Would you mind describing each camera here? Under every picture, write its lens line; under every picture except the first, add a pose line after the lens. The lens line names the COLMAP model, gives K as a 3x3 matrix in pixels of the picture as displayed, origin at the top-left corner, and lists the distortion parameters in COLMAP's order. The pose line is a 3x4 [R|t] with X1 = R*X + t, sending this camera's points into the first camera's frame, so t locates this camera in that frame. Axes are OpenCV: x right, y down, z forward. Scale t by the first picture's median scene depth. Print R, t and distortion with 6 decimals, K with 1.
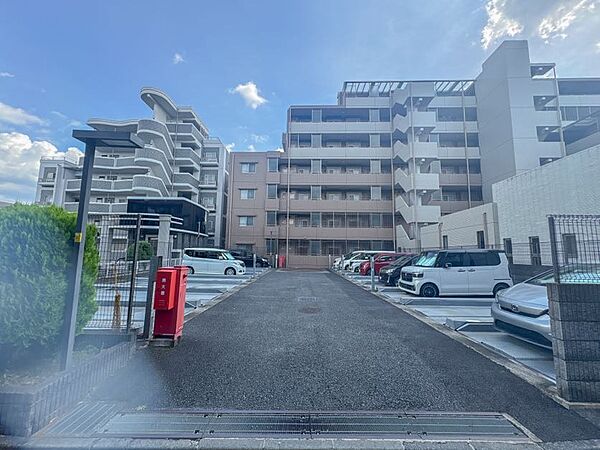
lens RADIAL K [[242.3, 0, 300.0], [0, 242.3, 225.0], [0, 0, 1]] dist [-0.005823, 0.000006]
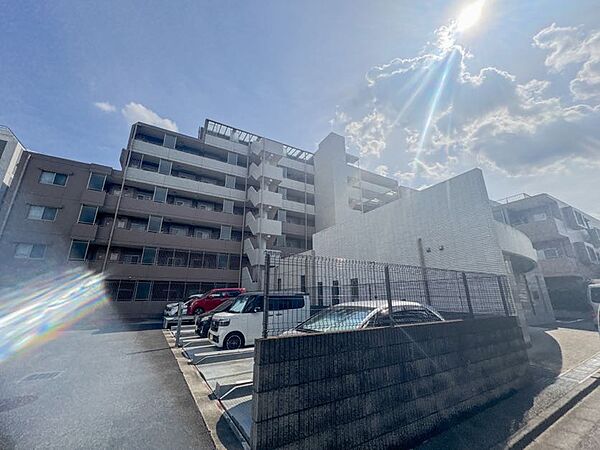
lens RADIAL K [[242.3, 0, 300.0], [0, 242.3, 225.0], [0, 0, 1]] dist [-0.005823, 0.000006]
pose [[0.848130, 0.133867, 0.512596, 0.062317], [-0.044028, 0.982013, -0.183609, 0.001914], [-0.527955, 0.133156, 0.838769, 0.020360]]
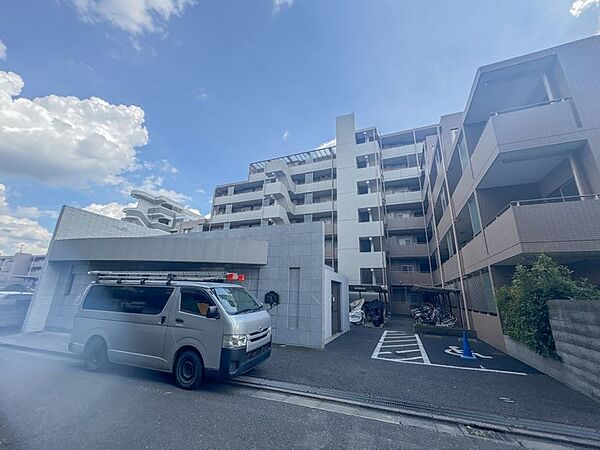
lens RADIAL K [[242.3, 0, 300.0], [0, 242.3, 225.0], [0, 0, 1]] dist [-0.005823, 0.000006]
pose [[0.934365, -0.080430, -0.347122, 0.923239], [0.007972, 0.978666, -0.205303, 0.018600], [0.356229, 0.189061, 0.915072, -0.068811]]
